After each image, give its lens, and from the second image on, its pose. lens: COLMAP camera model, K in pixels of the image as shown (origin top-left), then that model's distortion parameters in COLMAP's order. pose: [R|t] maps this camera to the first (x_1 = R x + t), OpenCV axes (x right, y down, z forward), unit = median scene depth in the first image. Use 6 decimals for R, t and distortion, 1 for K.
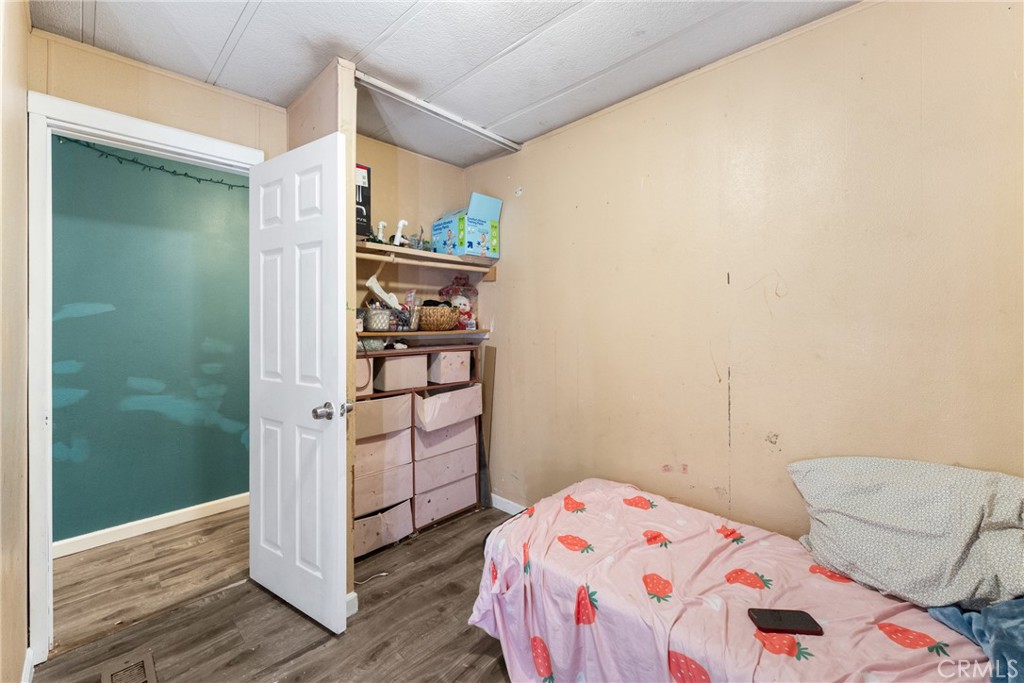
lens RADIAL K [[409.4, 0, 521.2], [0, 409.4, 322.4], [0, 0, 1]] dist [-0.008311, -0.000421]
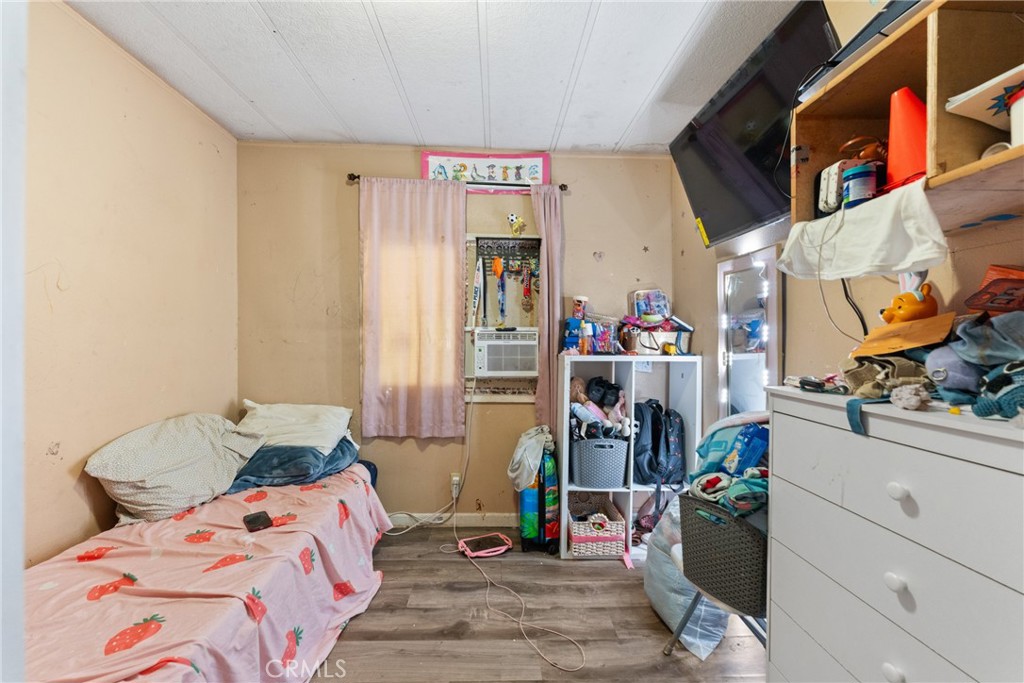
lens RADIAL K [[409.4, 0, 507.6], [0, 409.4, 340.7], [0, 0, 1]] dist [-0.008311, -0.000421]
pose [[-0.700461, -0.011335, 0.713601, -0.922098], [-0.006039, 0.999932, 0.009956, 0.046072], [-0.713665, 0.002664, -0.700482, 1.212926]]
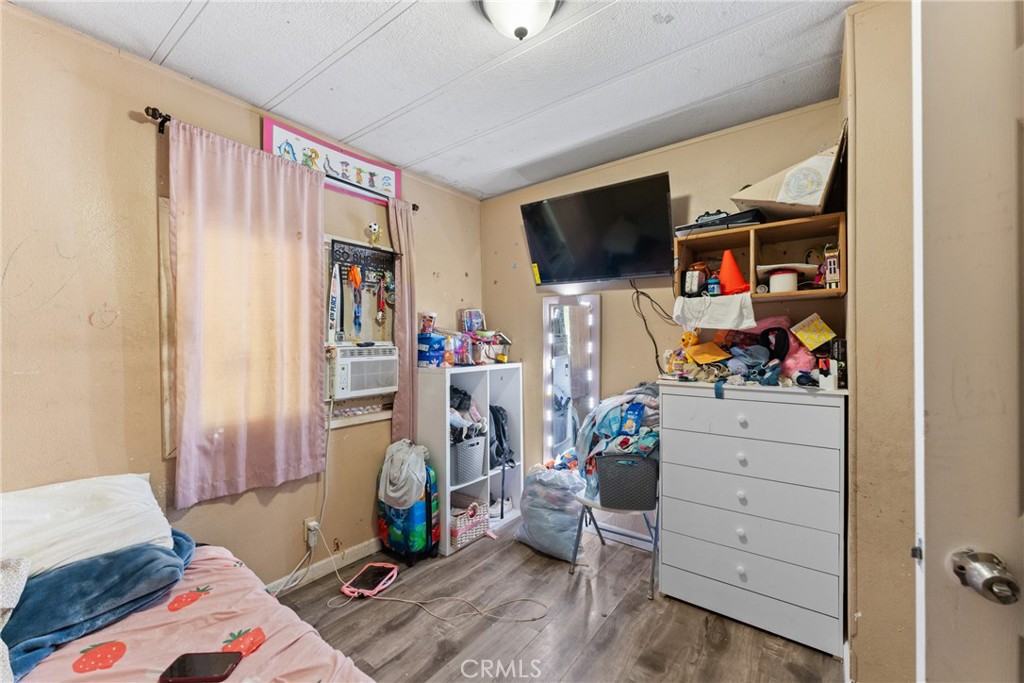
lens RADIAL K [[409.4, 0, 515.2], [0, 409.4, 339.5], [0, 0, 1]] dist [-0.008311, -0.000421]
pose [[-0.994512, -0.000043, -0.104621, 0.023859], [-0.000438, 0.999993, 0.003752, -0.019195], [0.104621, 0.003778, -0.994505, 1.740306]]
